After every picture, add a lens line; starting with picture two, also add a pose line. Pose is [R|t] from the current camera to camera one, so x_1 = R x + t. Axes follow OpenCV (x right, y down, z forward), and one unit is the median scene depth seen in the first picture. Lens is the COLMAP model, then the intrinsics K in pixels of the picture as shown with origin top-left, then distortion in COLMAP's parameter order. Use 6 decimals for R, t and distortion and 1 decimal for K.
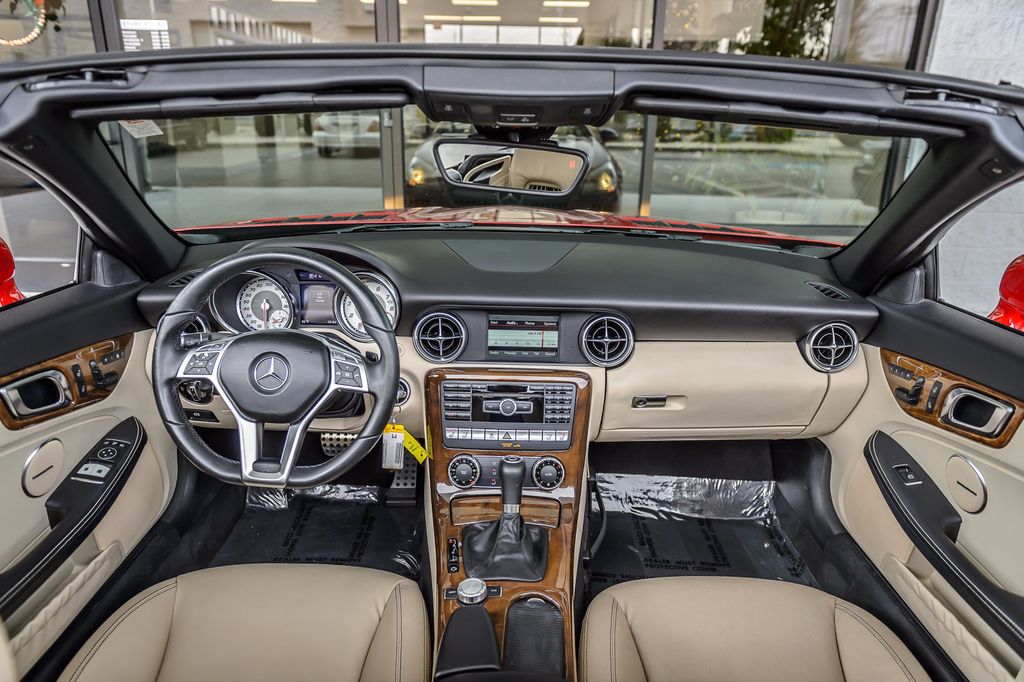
lens RADIAL K [[676.6, 0, 512.0], [0, 676.6, 341.0], [0, 0, 1]] dist [0.000787, 0.000921]
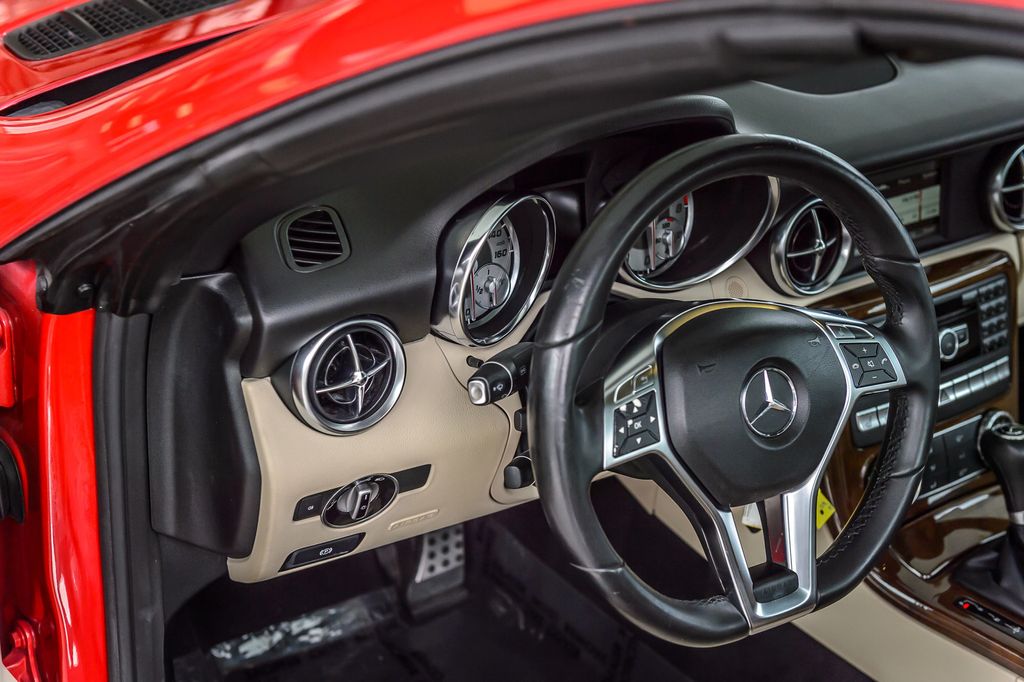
lens RADIAL K [[1568.5, 0, 512.0], [0, 1568.5, 341.0], [0, 0, 1]] dist [0.025199, 0.024803]
pose [[0.814572, -0.255590, 0.520717, -0.927680], [0.163380, 0.962441, 0.216828, -0.230607], [-0.556578, -0.091548, 0.825736, 0.150606]]
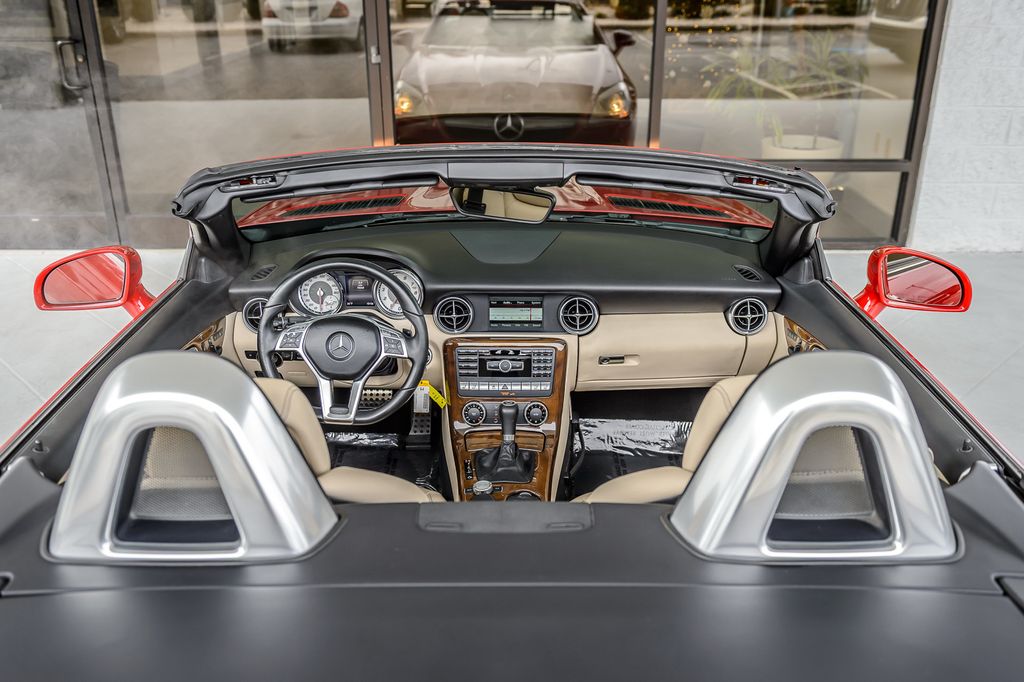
lens RADIAL K [[887.1, 0, 512.0], [0, 887.1, 341.0], [0, 0, 1]] dist [-0.014801, -0.003941]
pose [[0.999788, -0.018725, -0.008520, 0.023587], [0.019323, 0.996883, 0.076485, -0.087501], [0.007061, -0.076634, 0.997034, -0.766623]]
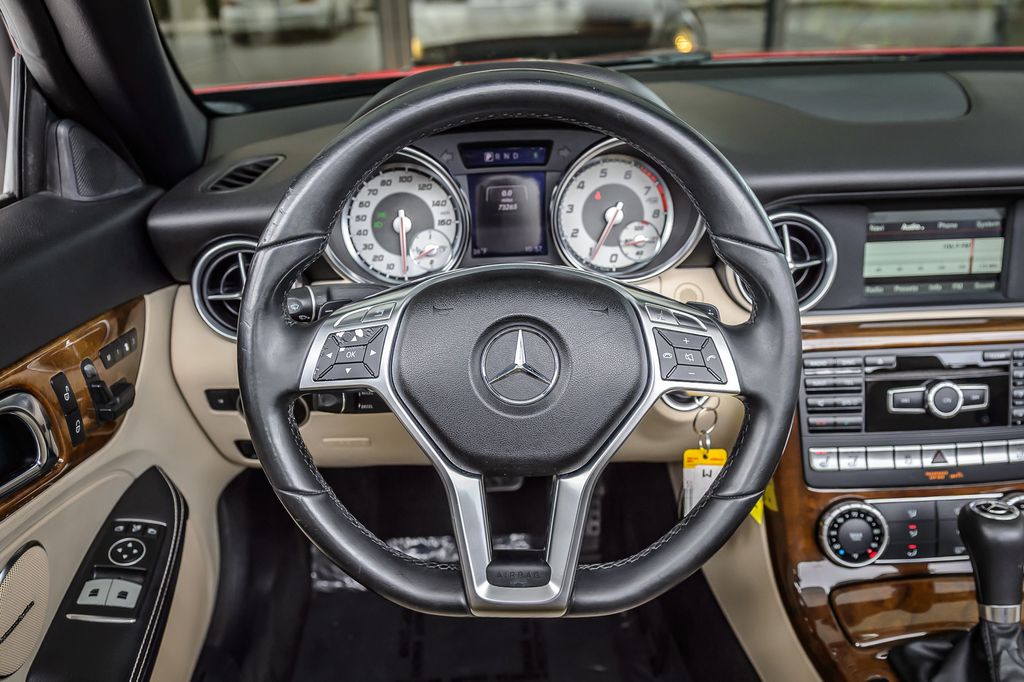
lens RADIAL K [[882.0, 0, 516.2], [0, 882.0, 362.3], [0, 0, 1]] dist [-0.000308, -0.002518]
pose [[0.997687, -0.065282, 0.018937, -0.316664], [0.063353, 0.994017, 0.088981, -0.004280], [-0.024632, -0.087575, 0.995853, 0.373778]]
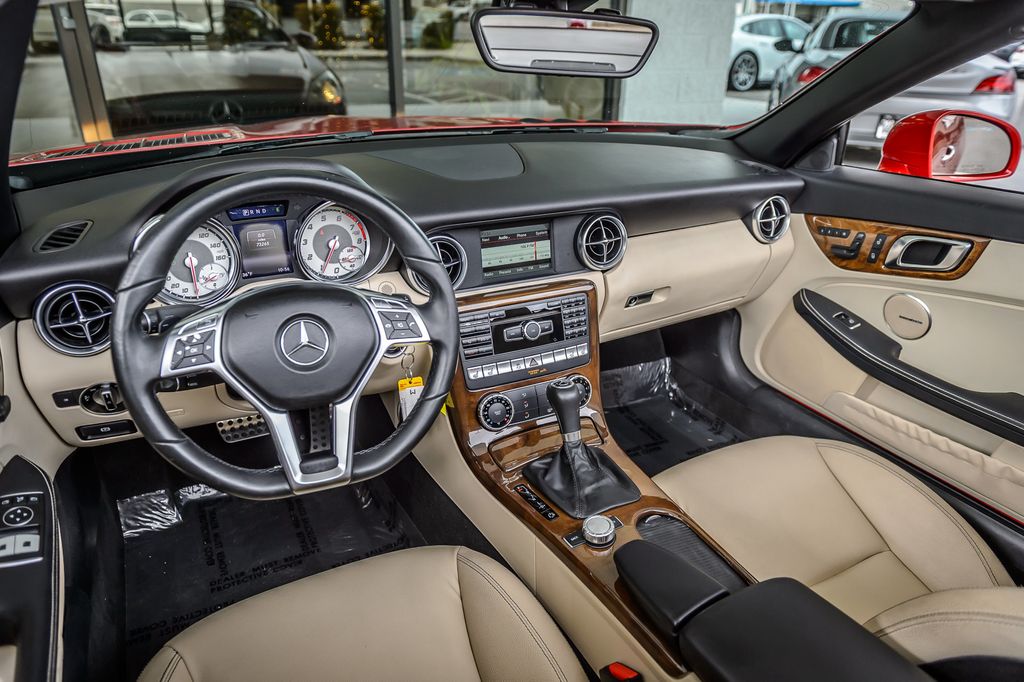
lens RADIAL K [[676.6, 0, 512.0], [0, 676.6, 341.0], [0, 0, 1]] dist [0.000787, 0.000921]
pose [[0.888392, -0.200606, 0.412937, -0.394868], [0.150989, 0.977112, 0.149847, -0.026455], [-0.433546, -0.070774, 0.898348, 0.202051]]
